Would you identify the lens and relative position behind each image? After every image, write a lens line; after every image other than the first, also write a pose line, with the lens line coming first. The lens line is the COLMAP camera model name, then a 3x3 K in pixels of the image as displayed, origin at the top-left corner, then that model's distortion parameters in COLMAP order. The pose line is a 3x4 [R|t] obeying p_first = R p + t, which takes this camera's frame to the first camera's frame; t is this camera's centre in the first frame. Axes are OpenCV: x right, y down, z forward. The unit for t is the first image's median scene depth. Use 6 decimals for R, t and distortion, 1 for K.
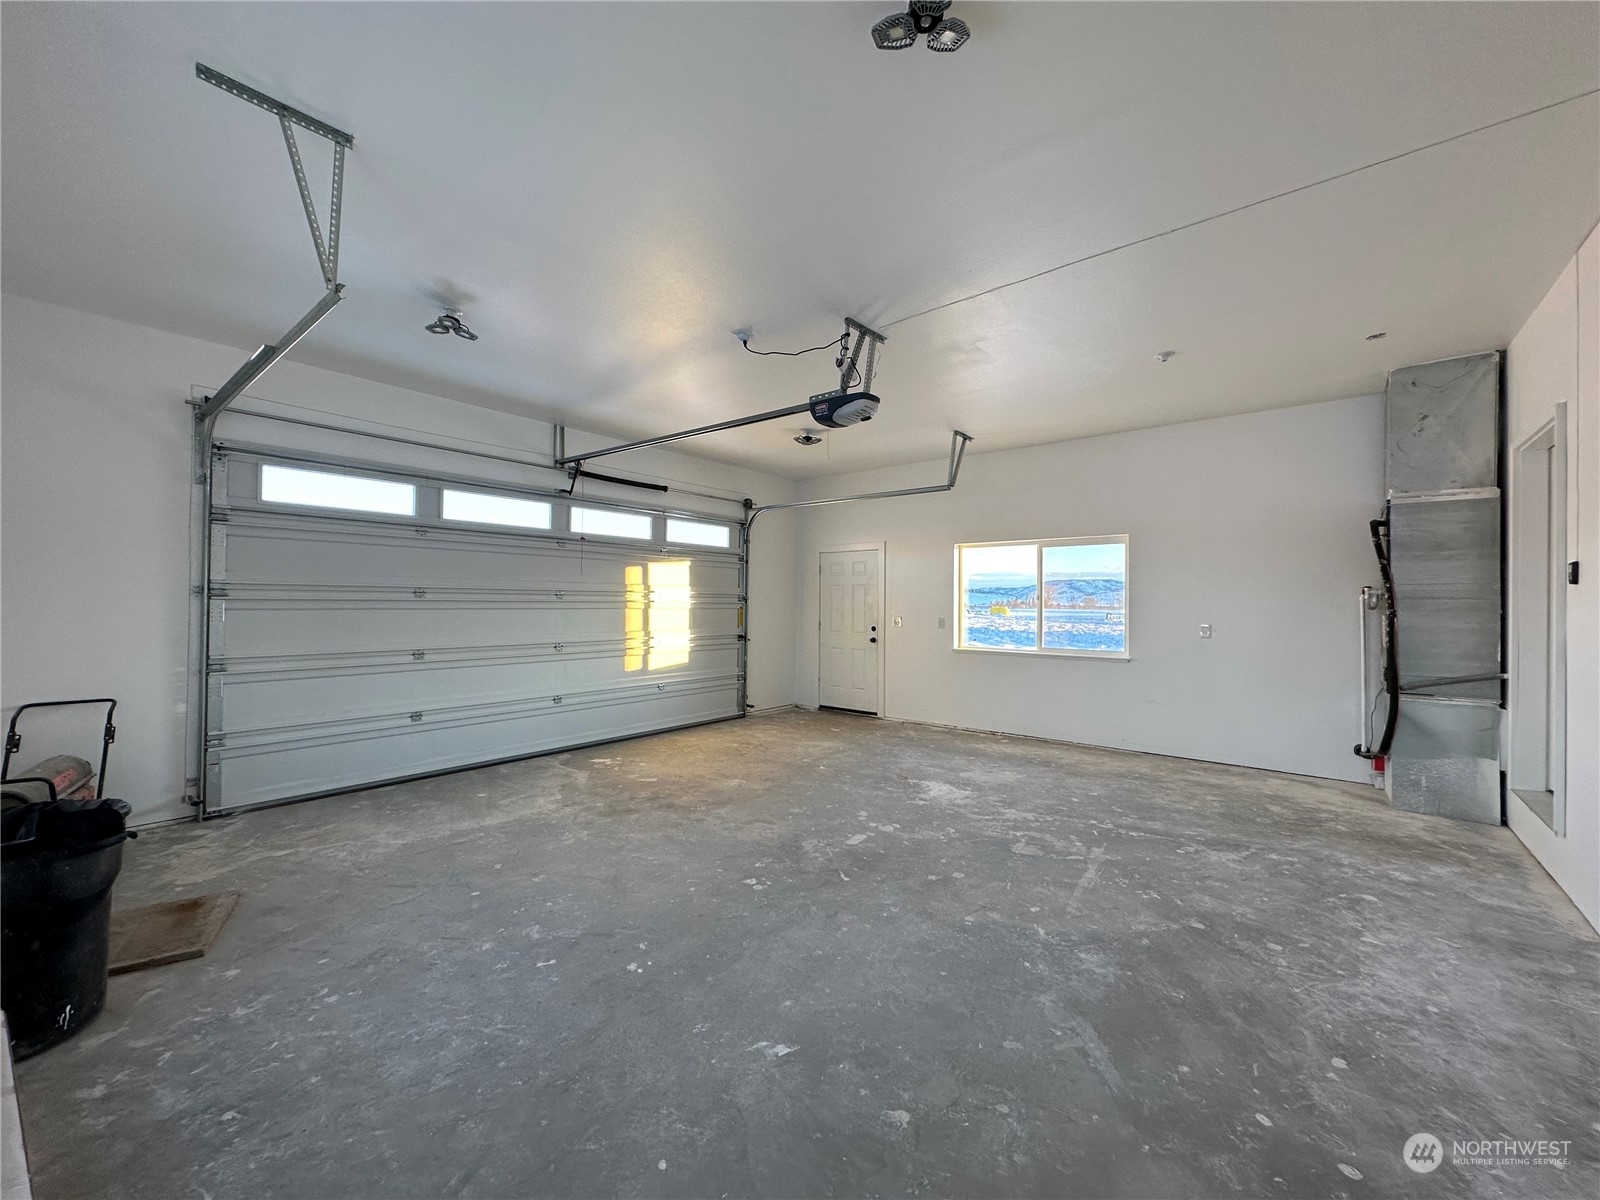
lens RADIAL K [[632.5, 0, 801.8], [0, 632.5, 597.9], [0, 0, 1]] dist [-0.003639, 0.000391]
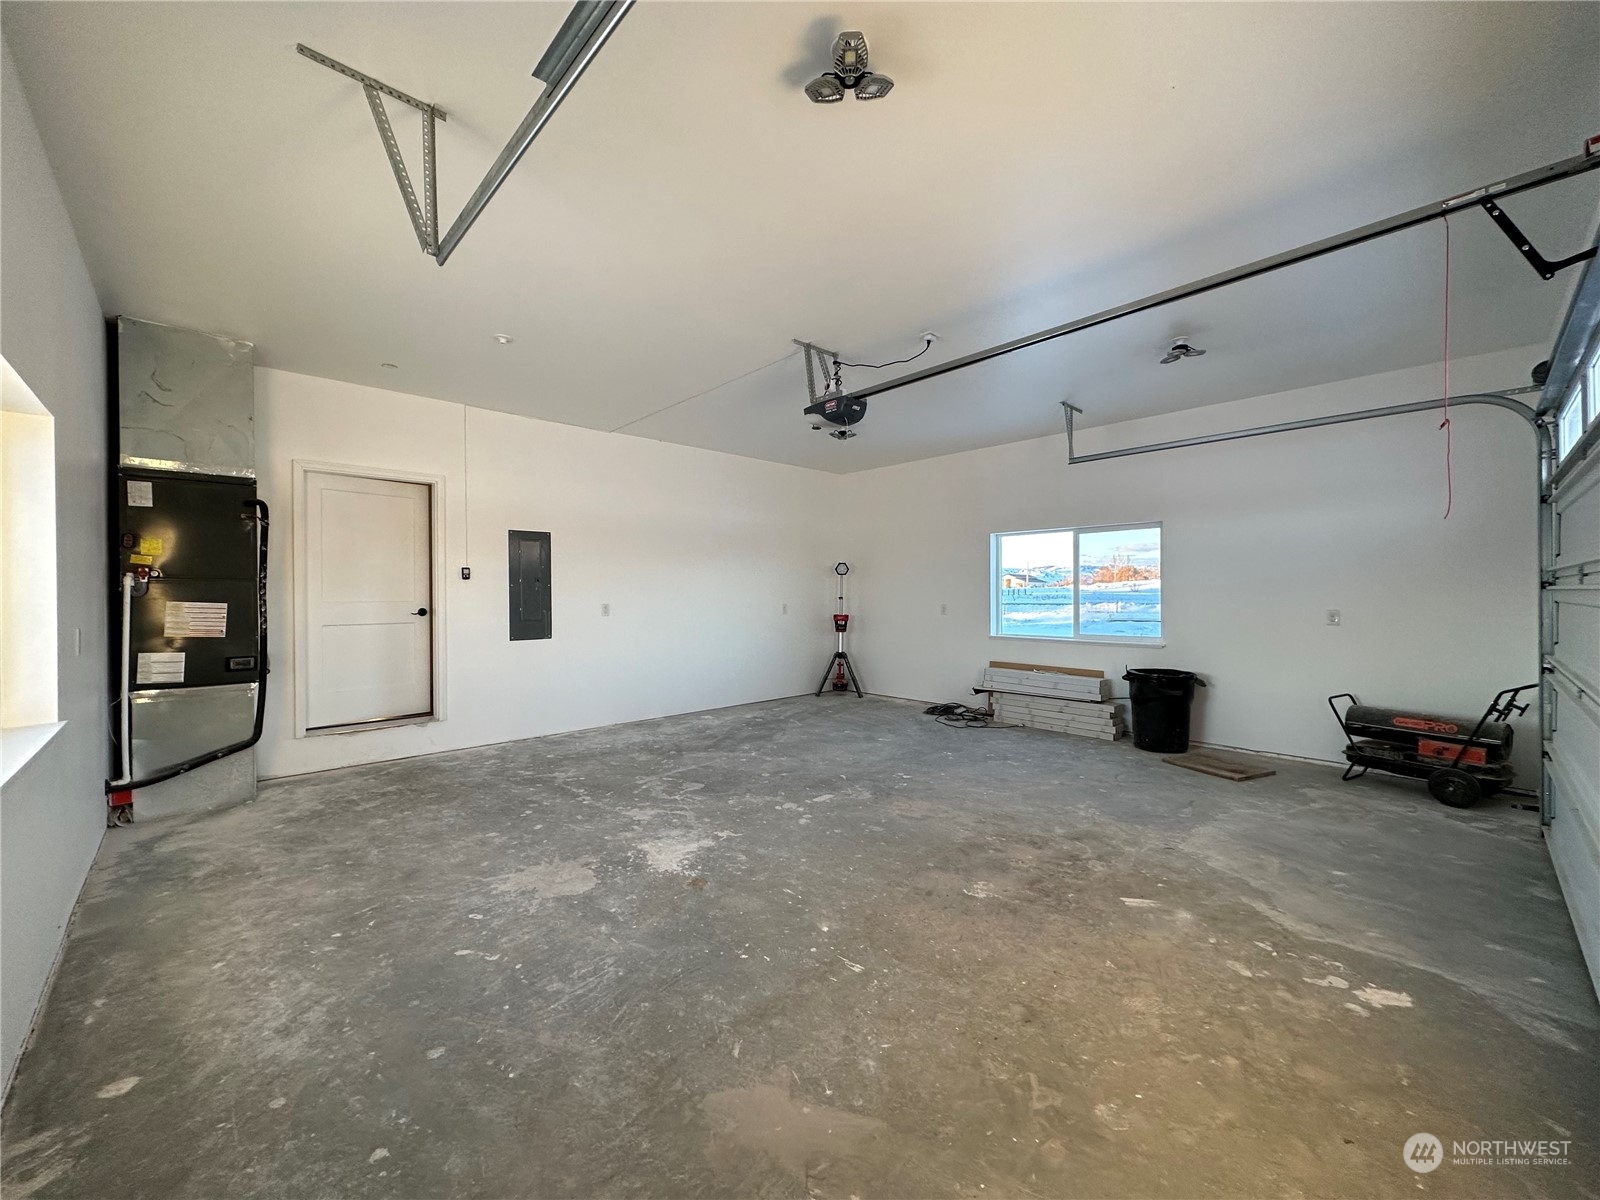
lens RADIAL K [[632.5, 0, 799.2], [0, 632.5, 594.9], [0, 0, 1]] dist [-0.003639, 0.000391]
pose [[-0.992106, -0.005492, 0.125280, -0.010344], [-0.005684, 0.999983, -0.001173, 0.016088], [-0.125271, -0.001876, -0.992121, 2.005923]]
